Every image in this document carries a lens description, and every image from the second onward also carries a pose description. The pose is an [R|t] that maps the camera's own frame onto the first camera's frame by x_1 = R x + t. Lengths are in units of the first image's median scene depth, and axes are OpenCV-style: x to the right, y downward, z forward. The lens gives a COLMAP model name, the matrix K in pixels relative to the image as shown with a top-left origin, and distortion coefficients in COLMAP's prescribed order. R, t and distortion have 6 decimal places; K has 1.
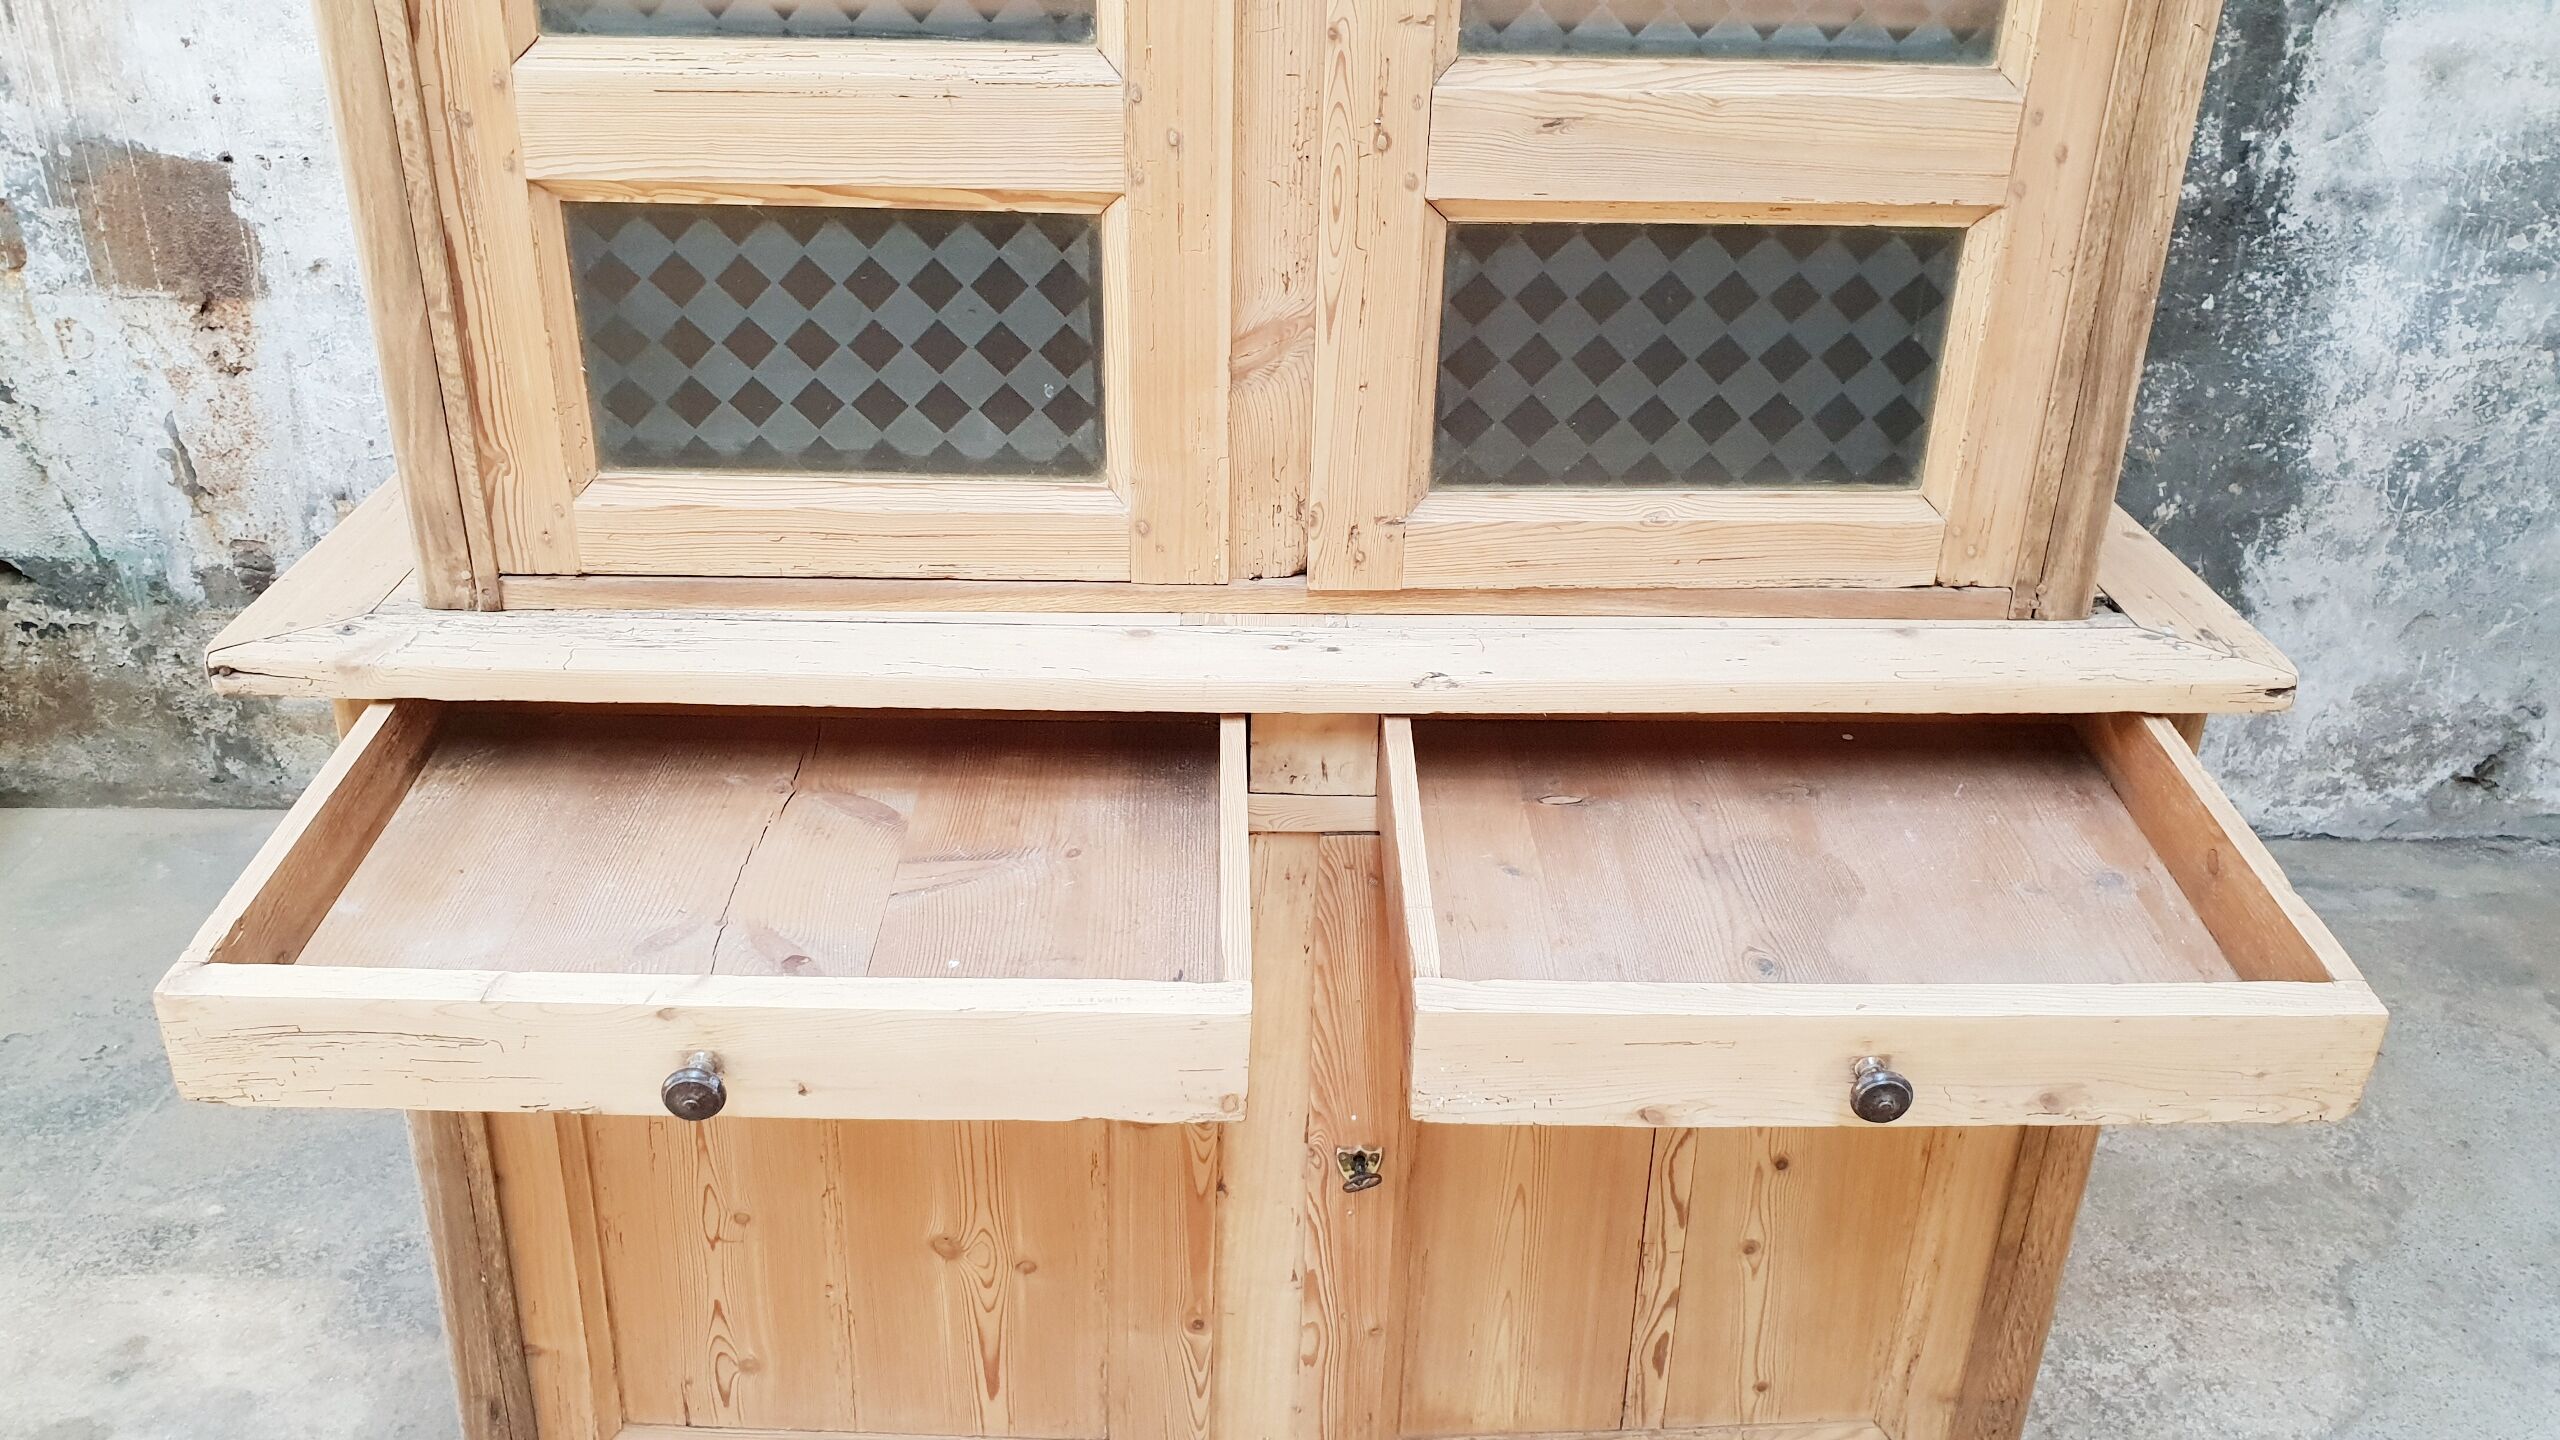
lens RADIAL K [[2003.2, 0, 1274.2], [0, 2003.2, 661.2], [0, 0, 1]] dist [0.006244, 0.012289]
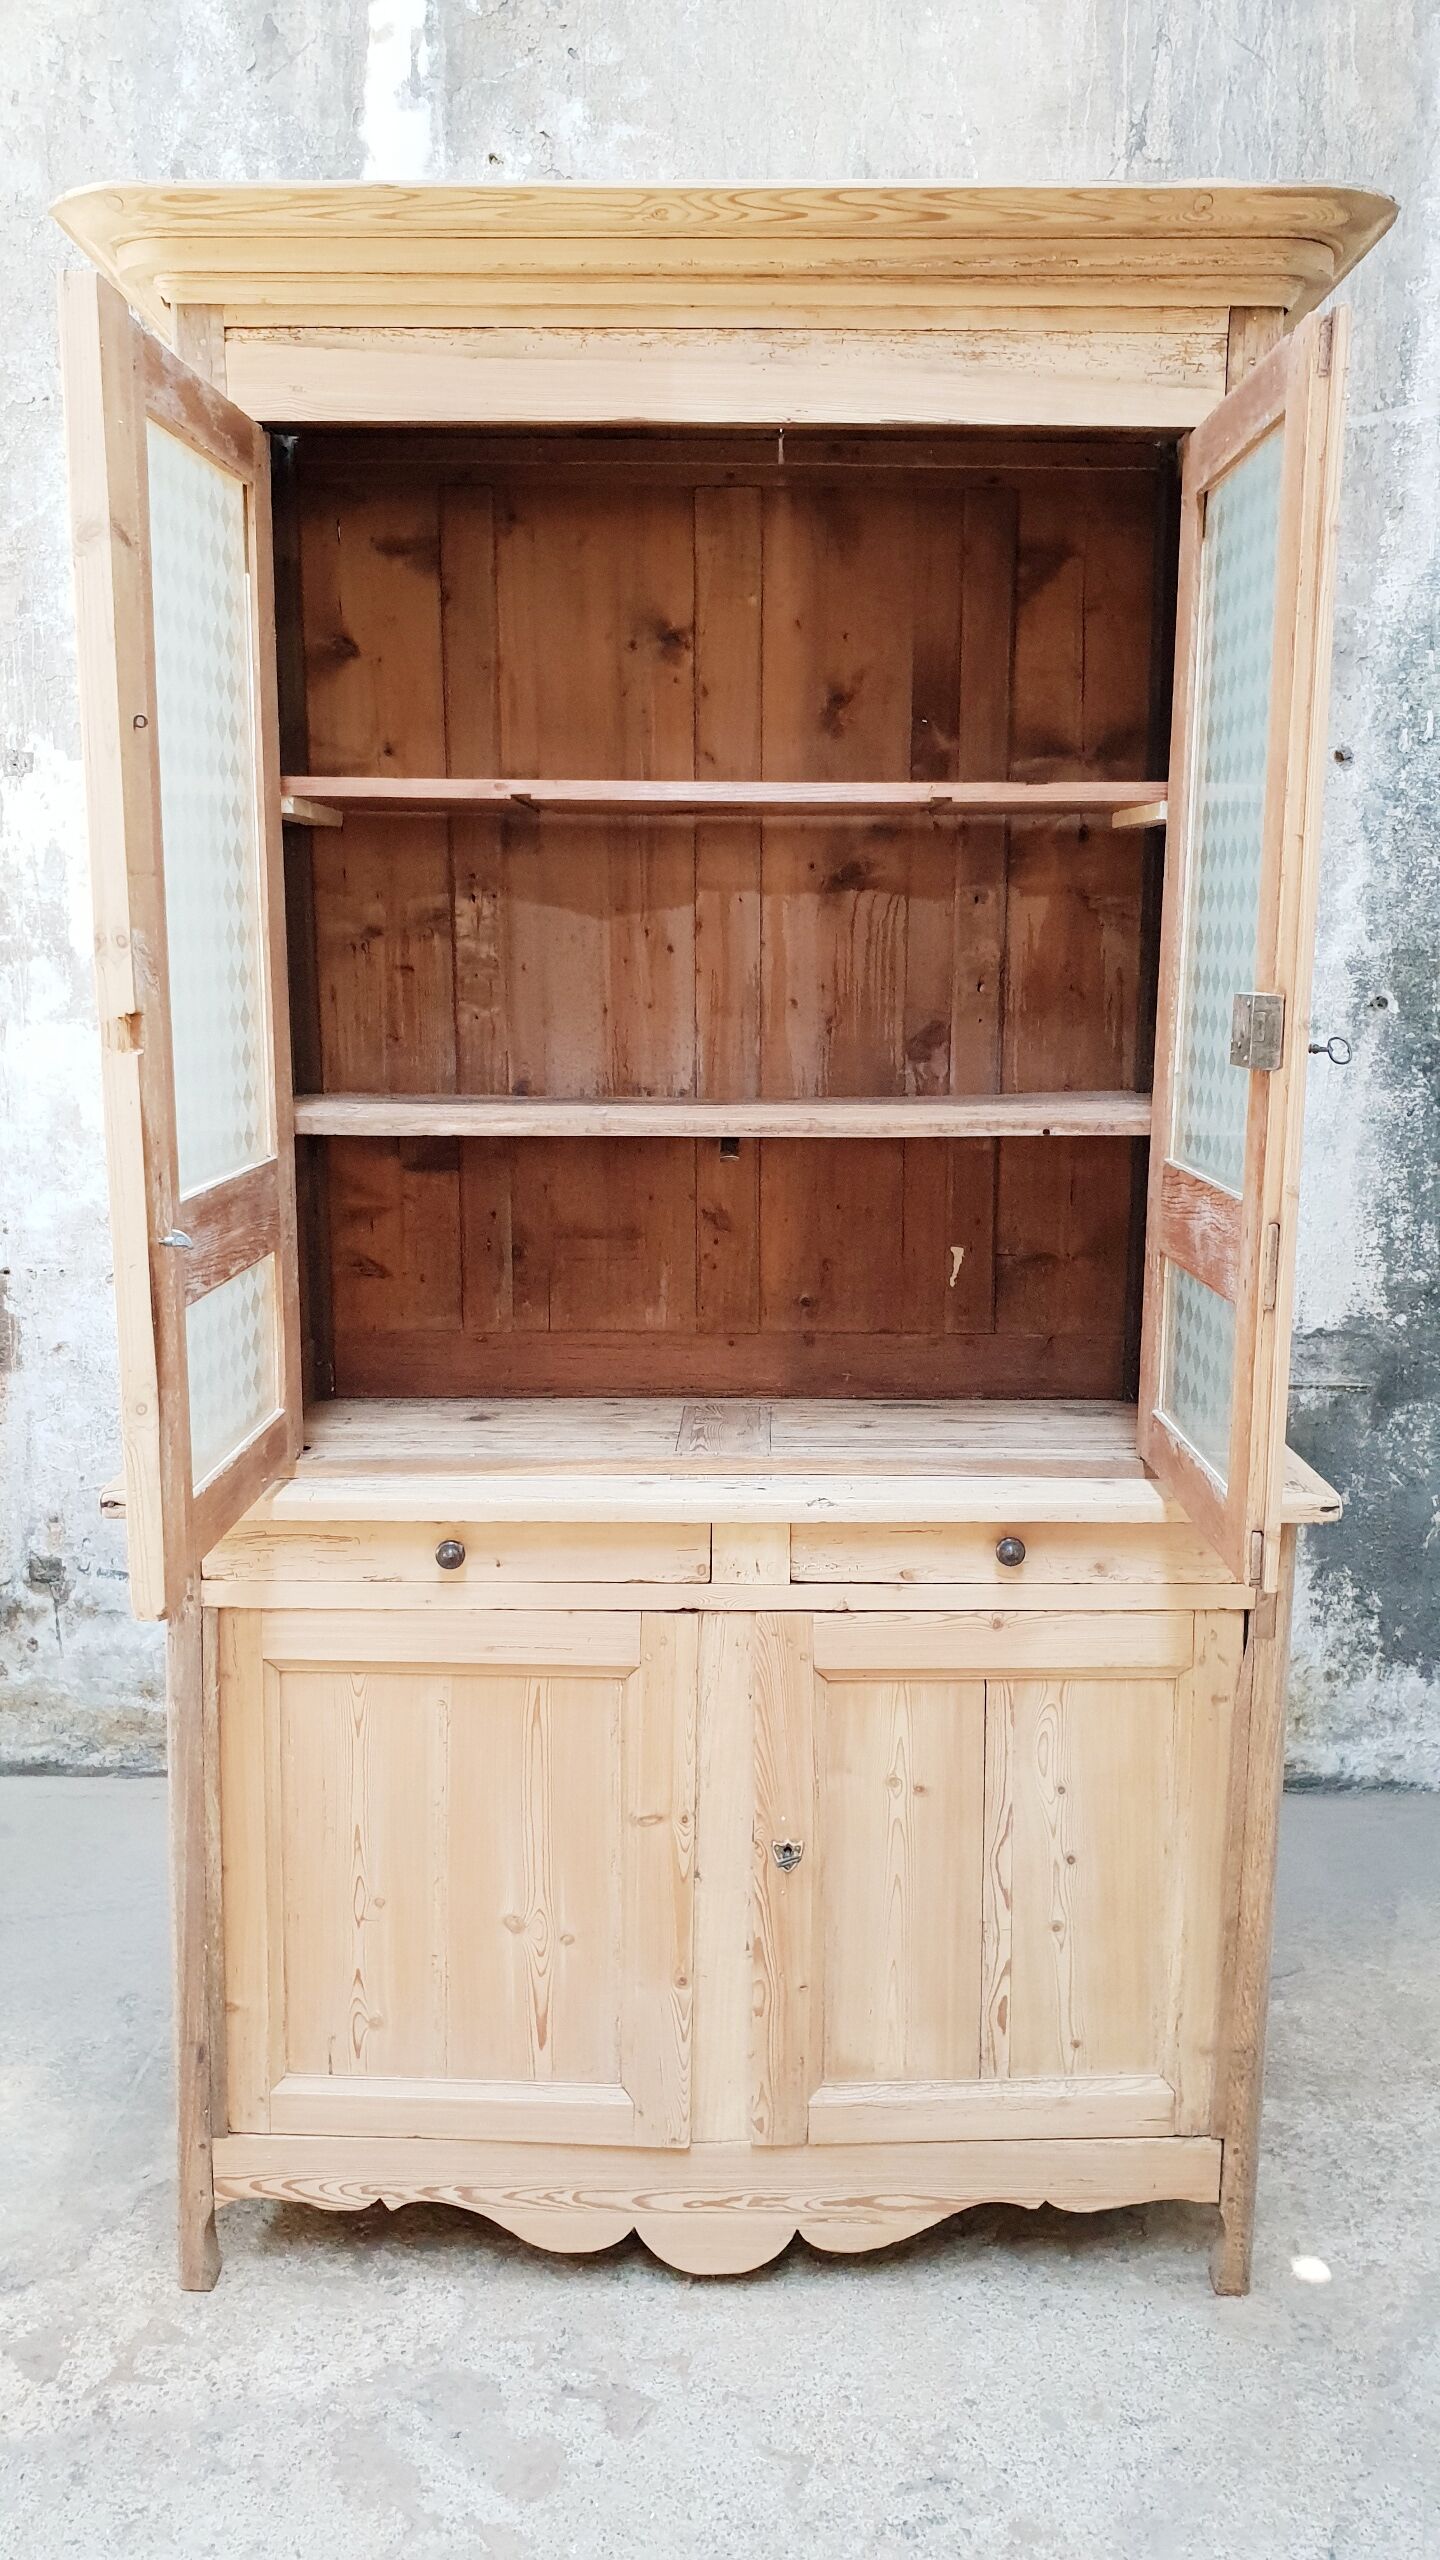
lens RADIAL K [[2017.8, 0, 746.4], [0, 2017.8, 1268.2], [0, 0, 1]] dist [-0.051602, 0.109764]
pose [[0.999576, -0.013289, -0.025908, 0.055142], [0.005517, 0.960097, -0.279612, 0.244658], [0.028590, 0.279350, 0.959764, -0.569877]]
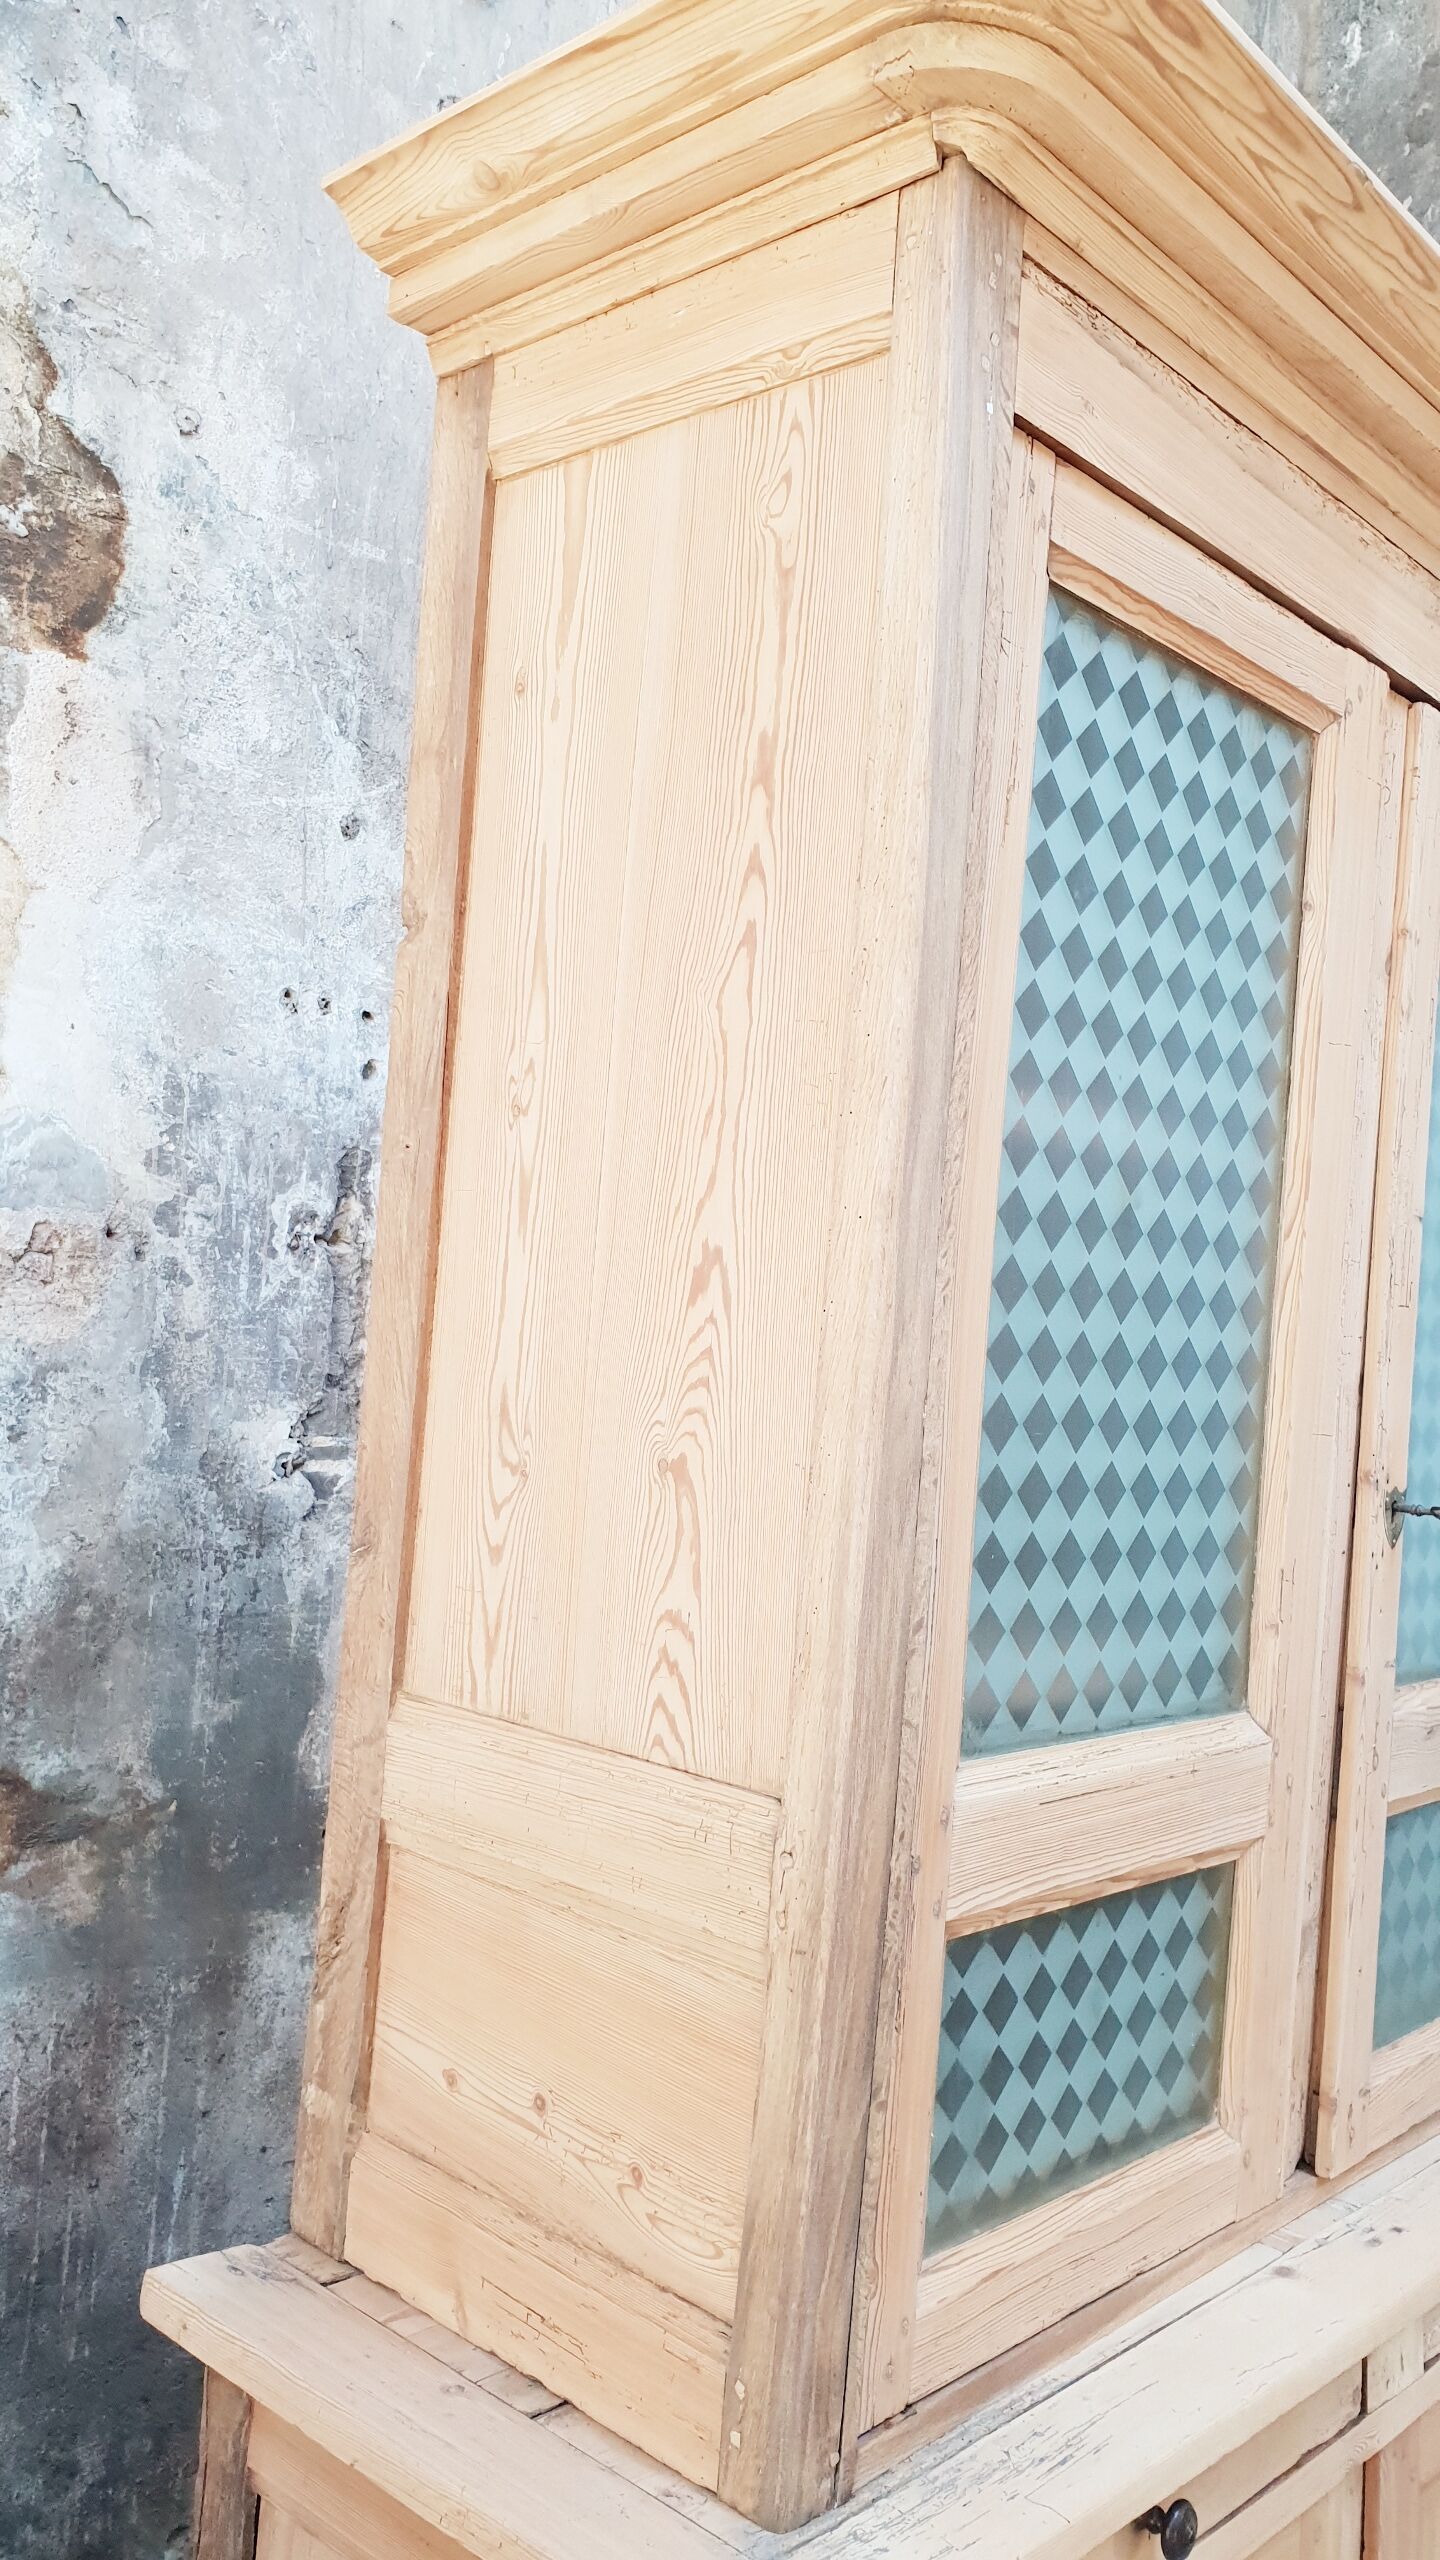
lens RADIAL K [[2022.0, 0, 757.6], [0, 2022.0, 1237.7], [0, 0, 1]] dist [-0.018555, 0.050505]
pose [[0.679984, 0.065012, 0.730339, -0.901667], [0.266802, 0.905842, -0.329040, -0.195927], [-0.682964, 0.418598, 0.598612, 0.309701]]
